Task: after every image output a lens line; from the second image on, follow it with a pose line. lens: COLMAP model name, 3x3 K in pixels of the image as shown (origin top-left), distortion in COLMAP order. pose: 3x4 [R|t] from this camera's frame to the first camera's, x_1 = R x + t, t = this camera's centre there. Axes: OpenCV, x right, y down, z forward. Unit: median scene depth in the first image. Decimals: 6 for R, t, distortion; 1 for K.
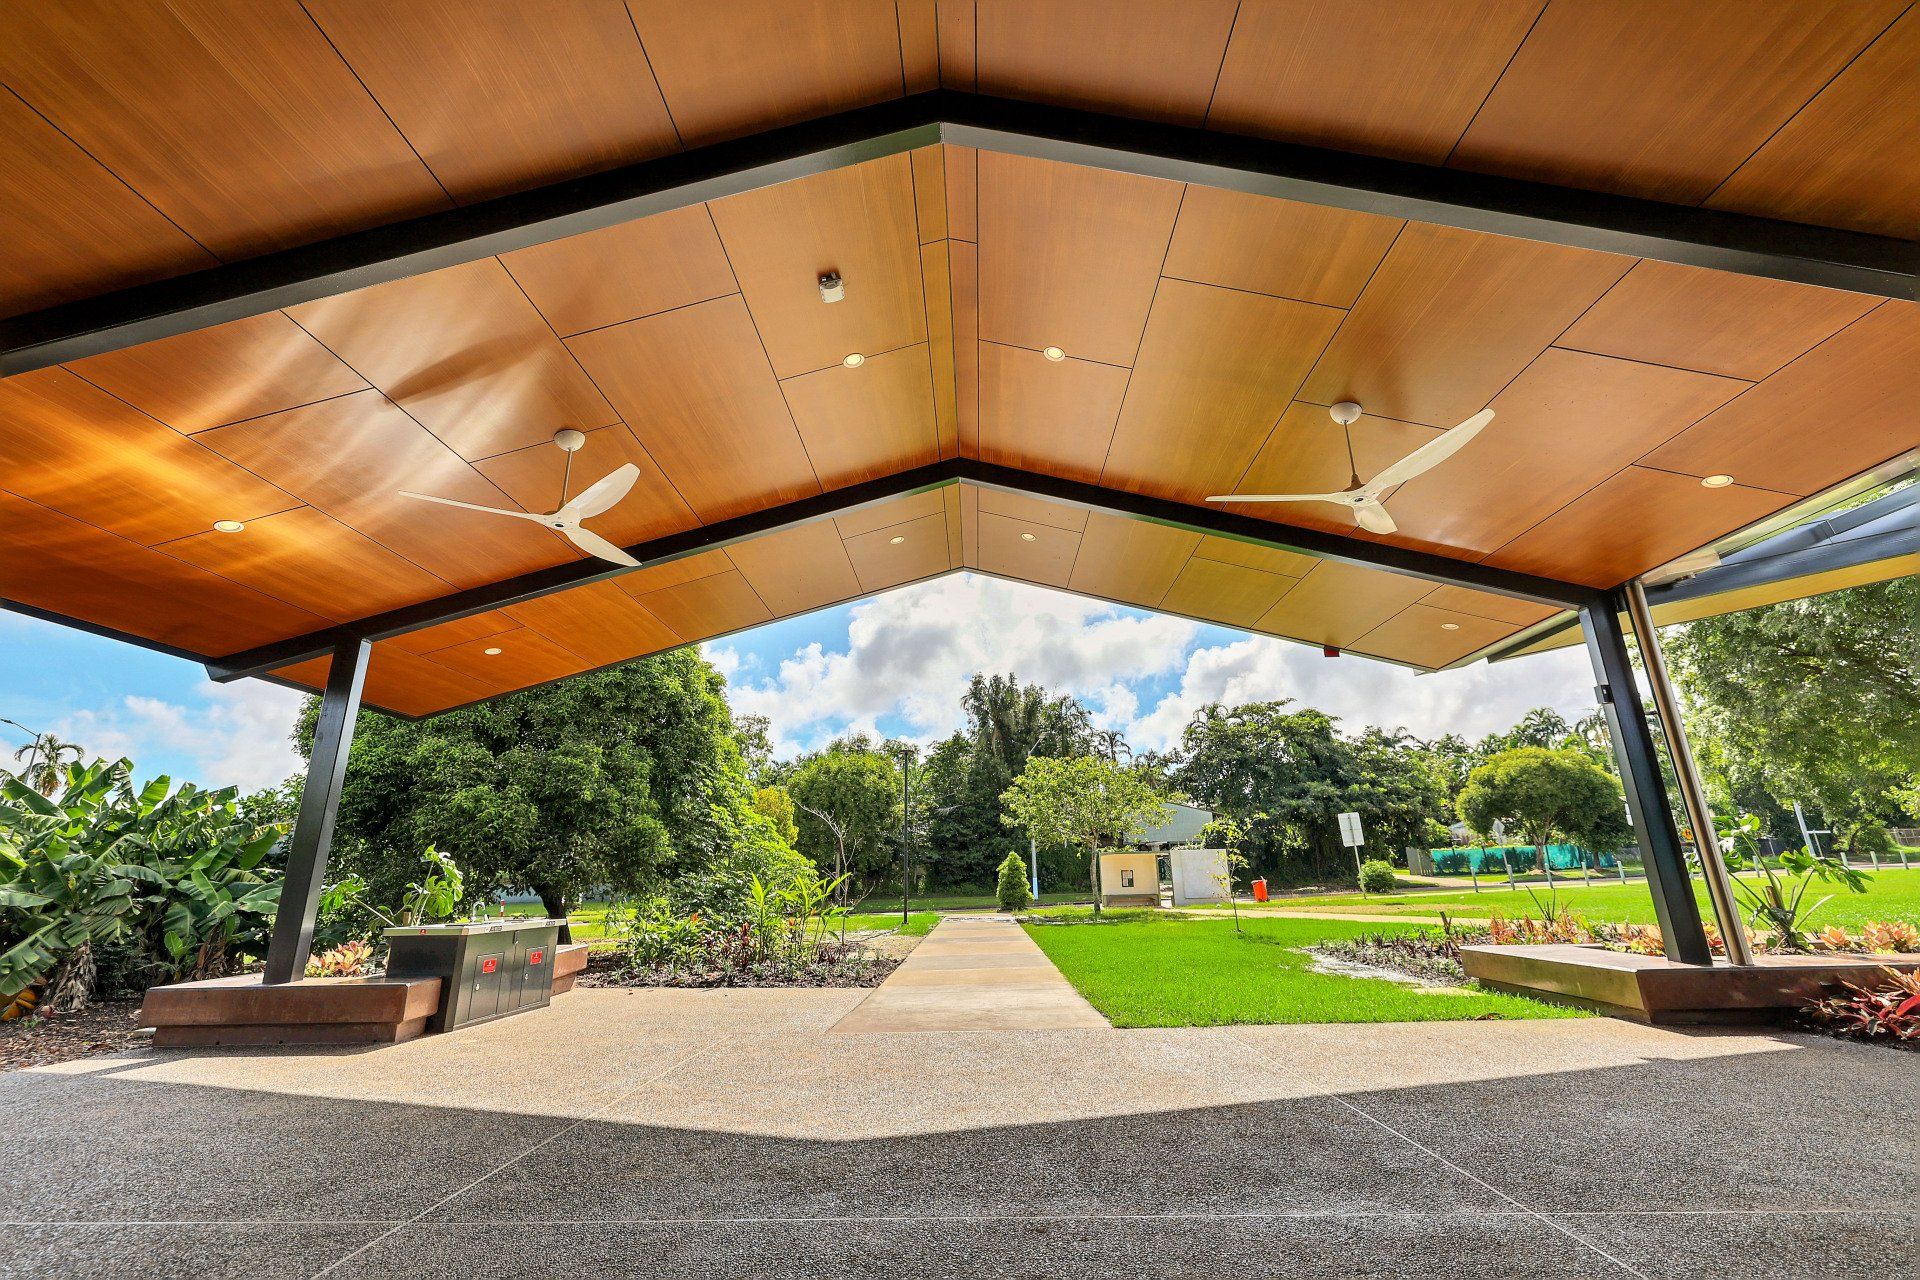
lens RADIAL K [[808.5, 0, 951.0], [0, 808.5, 620.1], [0, 0, 1]] dist [-0.008034, 0.000947]
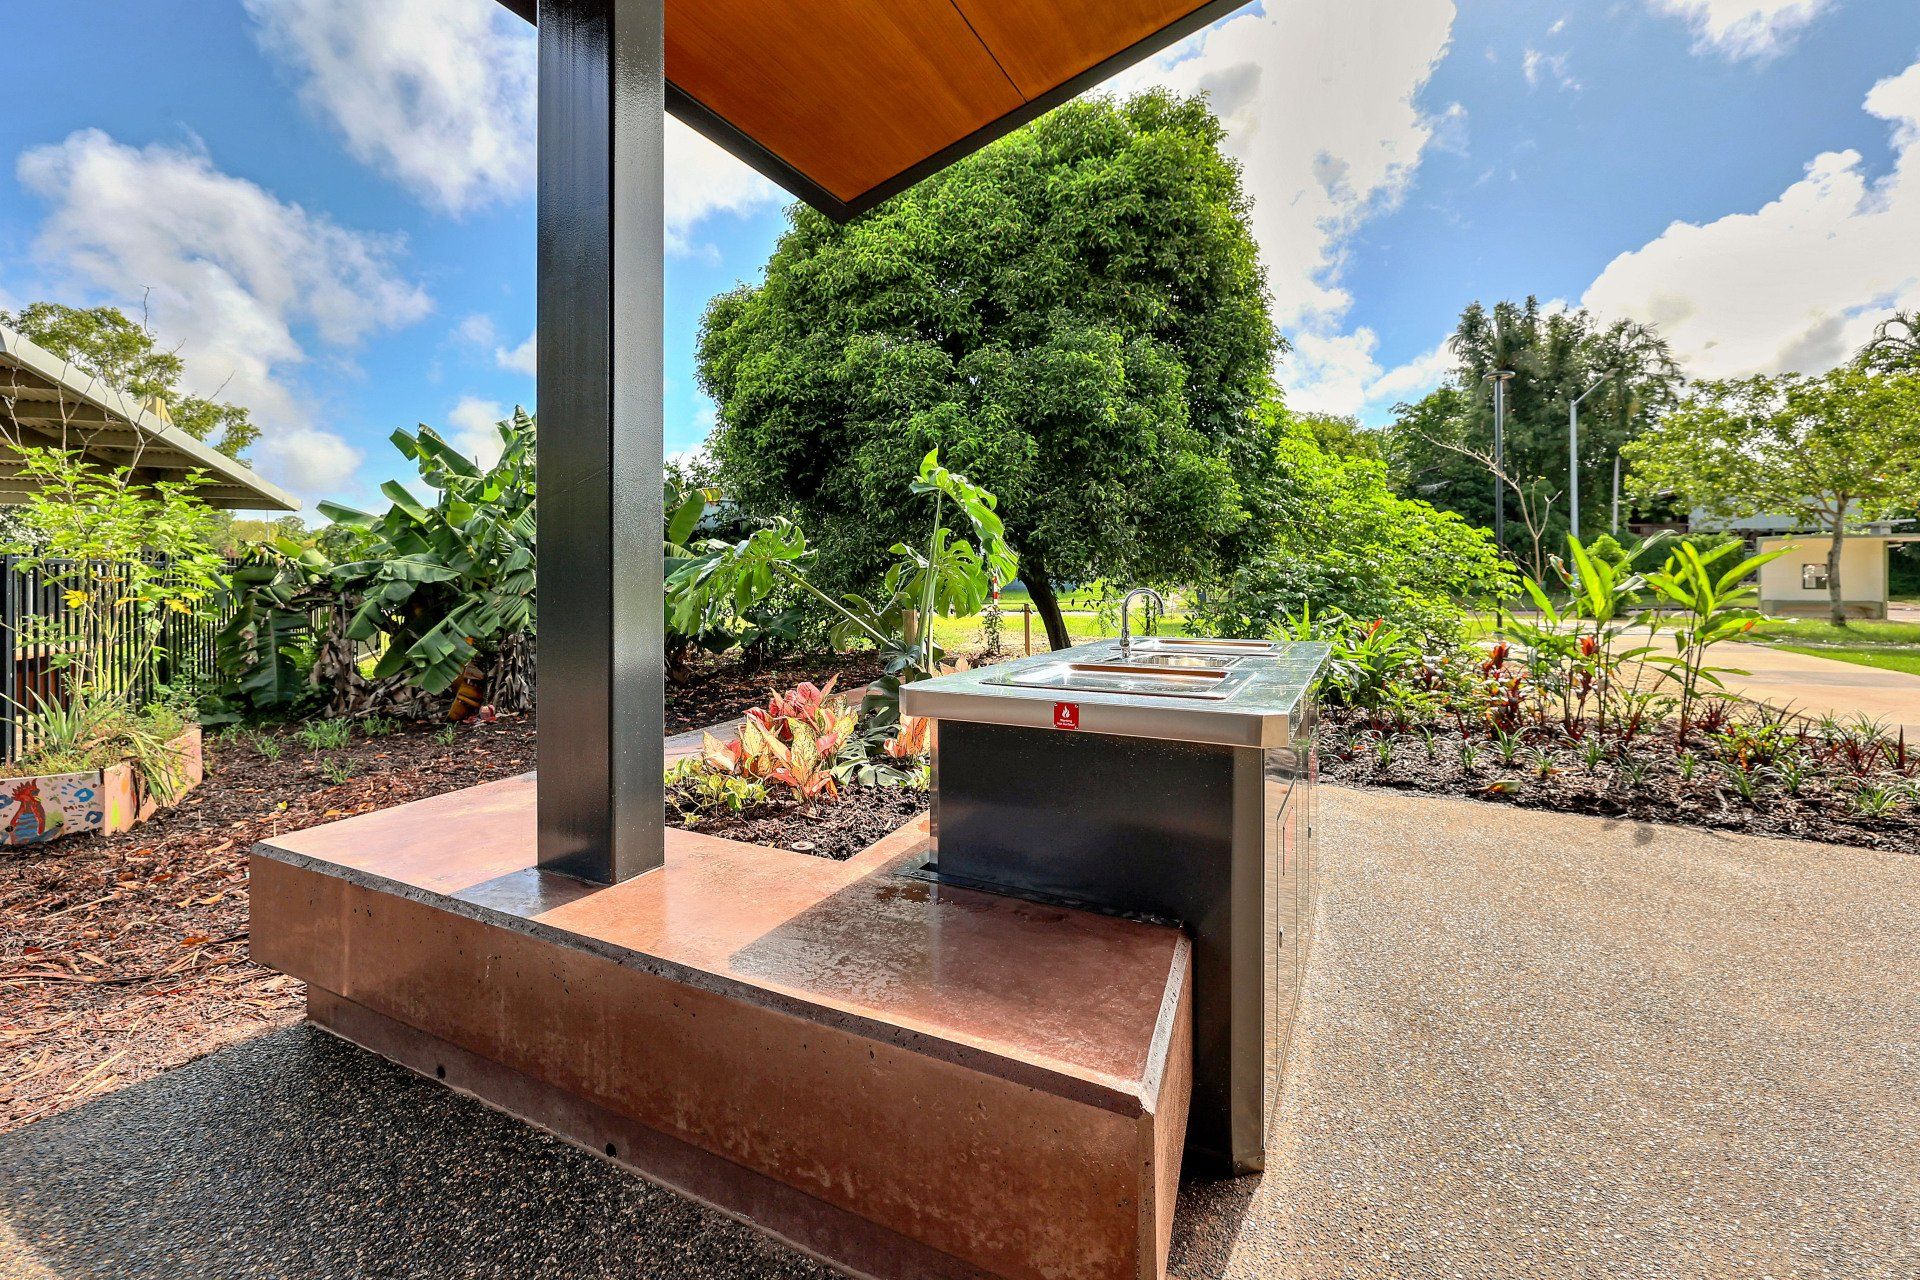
lens RADIAL K [[819.0, 0, 955.5], [0, 819.0, 569.4], [0, 0, 1]] dist [-0.001764, -0.000079]
pose [[0.908969, 0.013648, -0.416640, -0.312283], [0.112678, 0.954216, 0.277084, 0.150541], [0.401346, -0.298807, 0.865815, 0.427122]]
